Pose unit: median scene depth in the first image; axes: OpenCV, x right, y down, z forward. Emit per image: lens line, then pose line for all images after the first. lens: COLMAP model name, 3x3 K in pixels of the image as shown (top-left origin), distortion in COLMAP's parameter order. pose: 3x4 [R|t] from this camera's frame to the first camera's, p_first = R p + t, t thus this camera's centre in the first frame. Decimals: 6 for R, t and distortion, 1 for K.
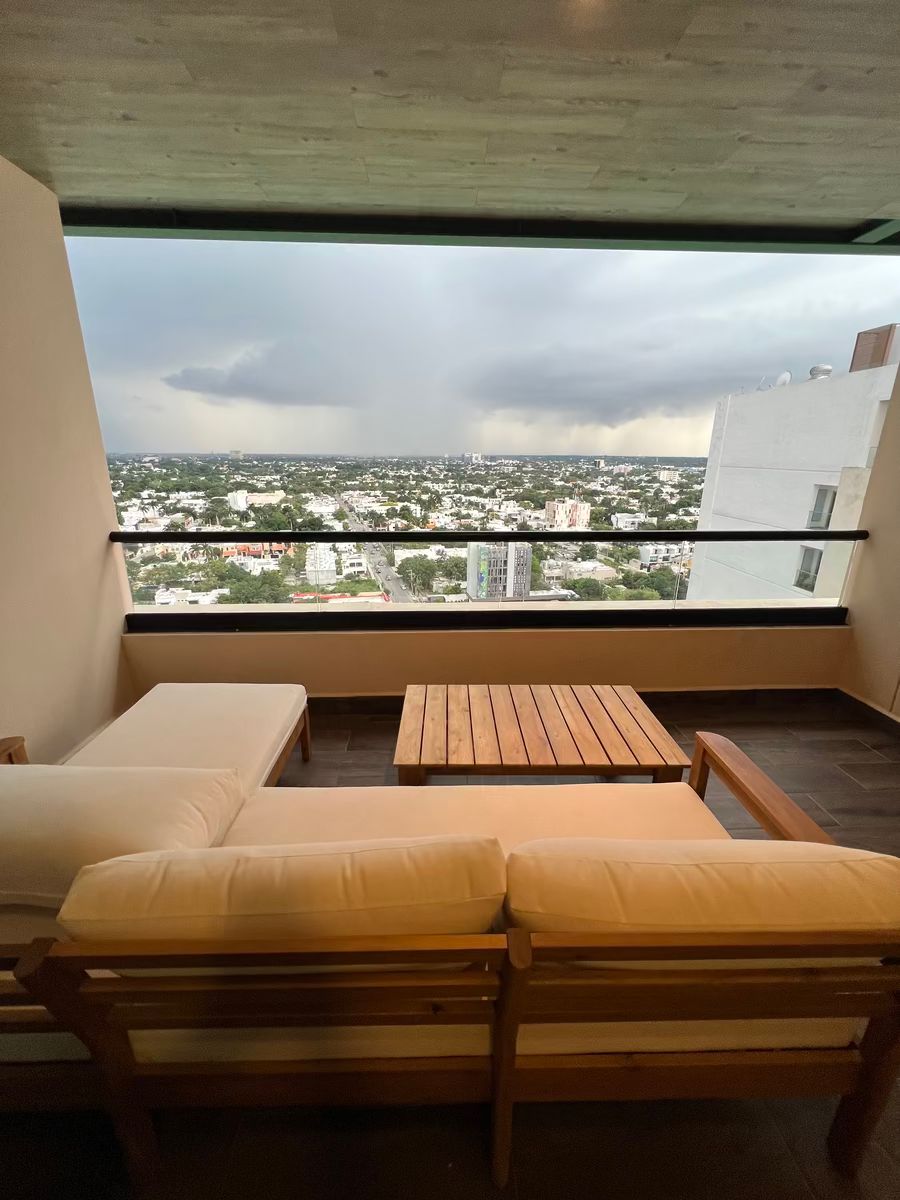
lens RADIAL K [[480.7, 0, 448.9], [0, 480.7, 597.0], [0, 0, 1]] dist [0.001722, 0.000162]
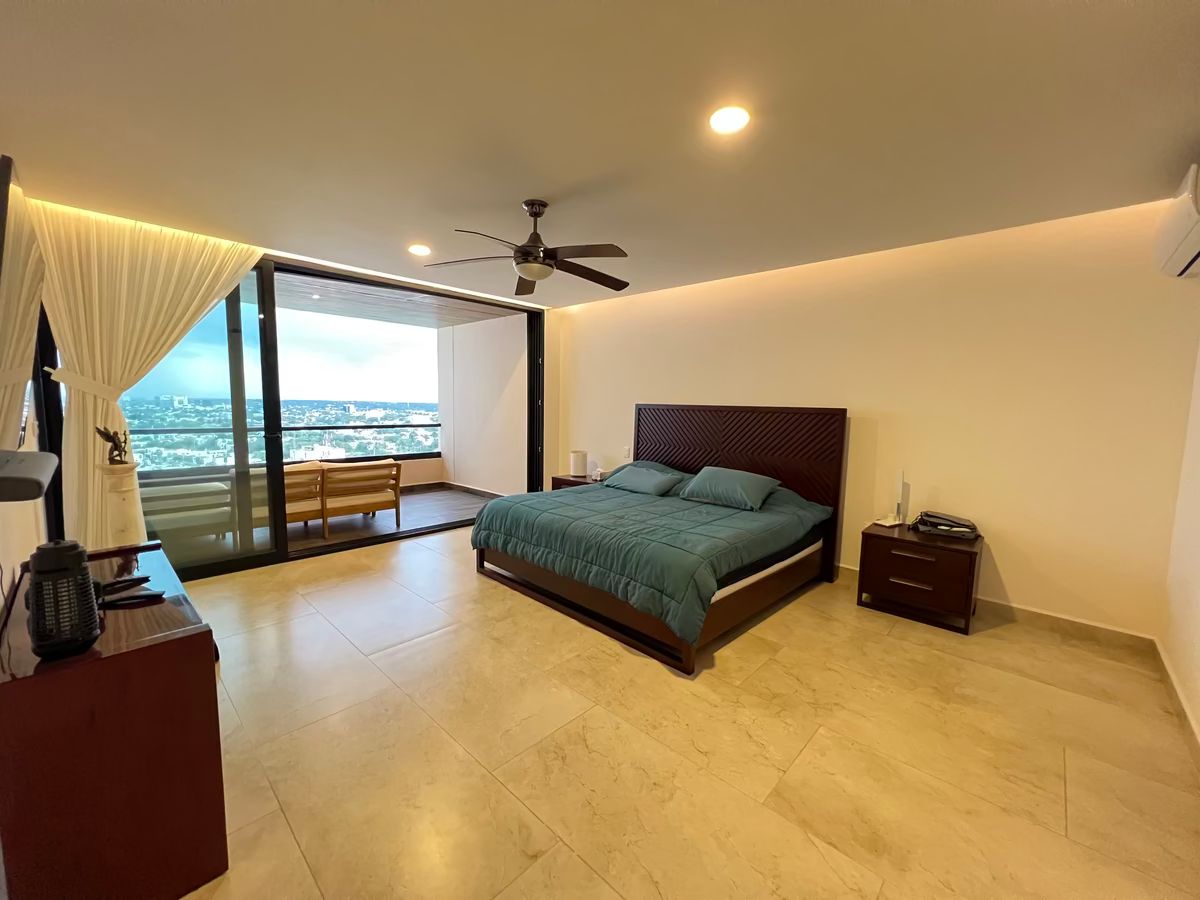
lens RADIAL K [[480.7, 0, 596.4], [0, 480.7, 454.3], [0, 0, 1]] dist [0.001722, 0.000162]
pose [[0.721081, -0.064302, 0.689860, -0.473185], [0.184574, 0.977531, -0.101811, 0.527617], [-0.667813, 0.200744, 0.716747, -1.727644]]
